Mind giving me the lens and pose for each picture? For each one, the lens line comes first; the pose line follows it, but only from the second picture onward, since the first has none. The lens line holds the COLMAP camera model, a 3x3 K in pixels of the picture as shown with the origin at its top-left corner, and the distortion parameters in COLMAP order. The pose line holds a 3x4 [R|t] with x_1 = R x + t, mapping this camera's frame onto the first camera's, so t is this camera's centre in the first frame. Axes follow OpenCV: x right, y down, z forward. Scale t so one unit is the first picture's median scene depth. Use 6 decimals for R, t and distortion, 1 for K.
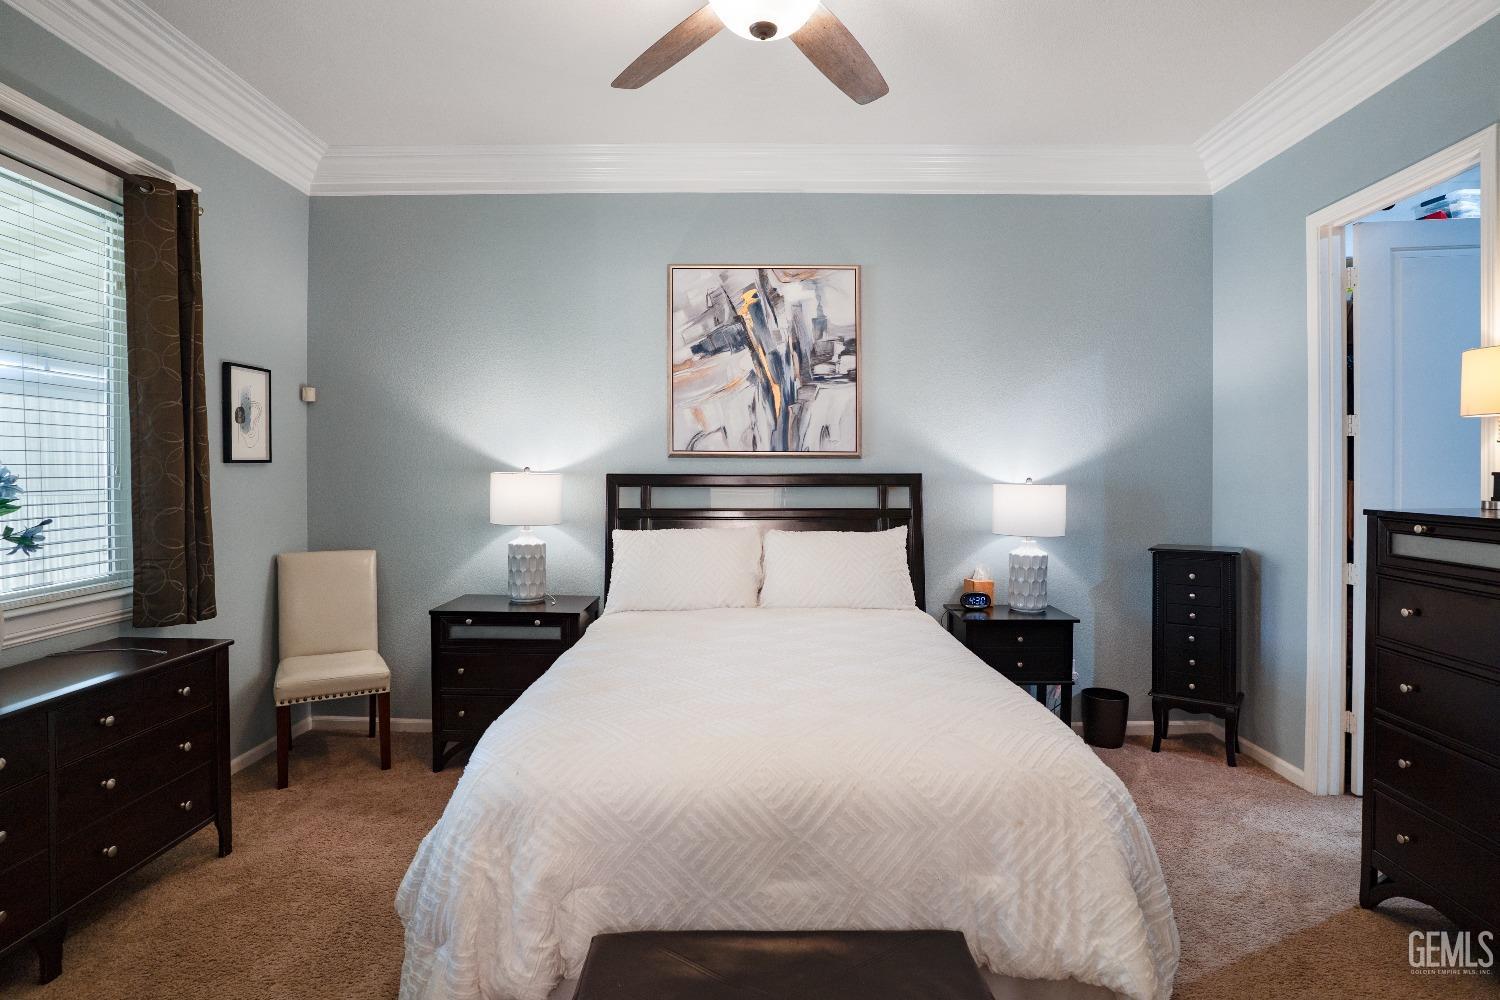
lens RADIAL K [[733.6, 0, 745.9], [0, 733.6, 467.4], [0, 0, 1]] dist [-0.037516, 0.000312]
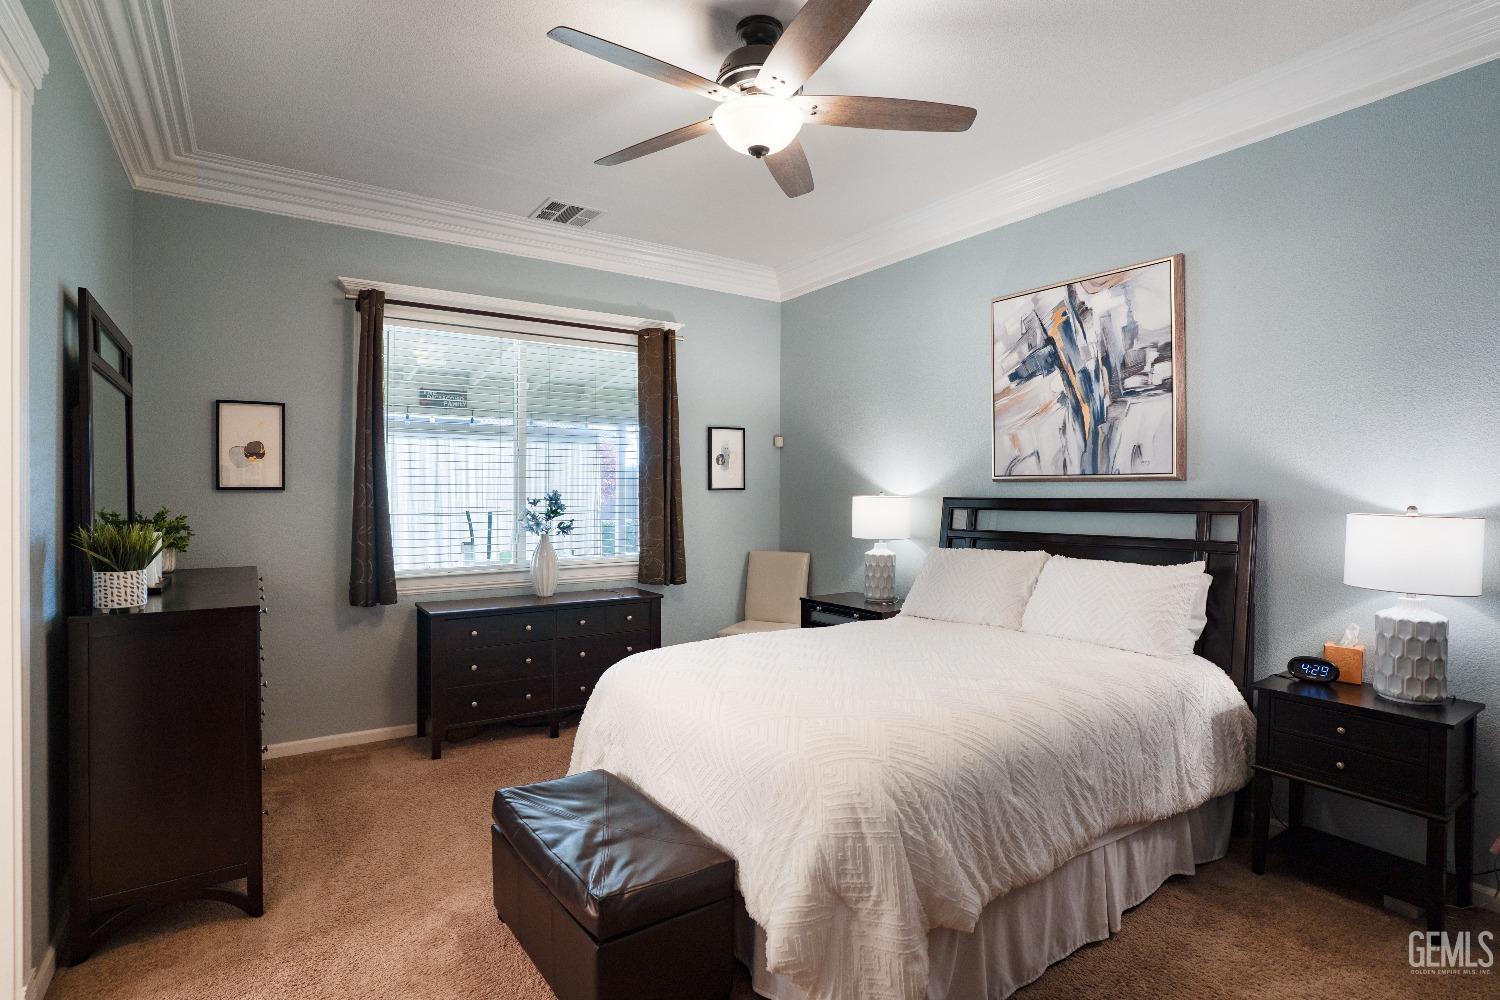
lens RADIAL K [[744.7, 0, 754.6], [0, 744.7, 495.3], [0, 0, 1]] dist [-0.072077, 0.030976]
pose [[0.576383, 0.002433, -0.817176, 0.567790], [0.008202, 0.999928, 0.008762, -0.006995], [0.817139, -0.011753, 0.576322, 0.106361]]
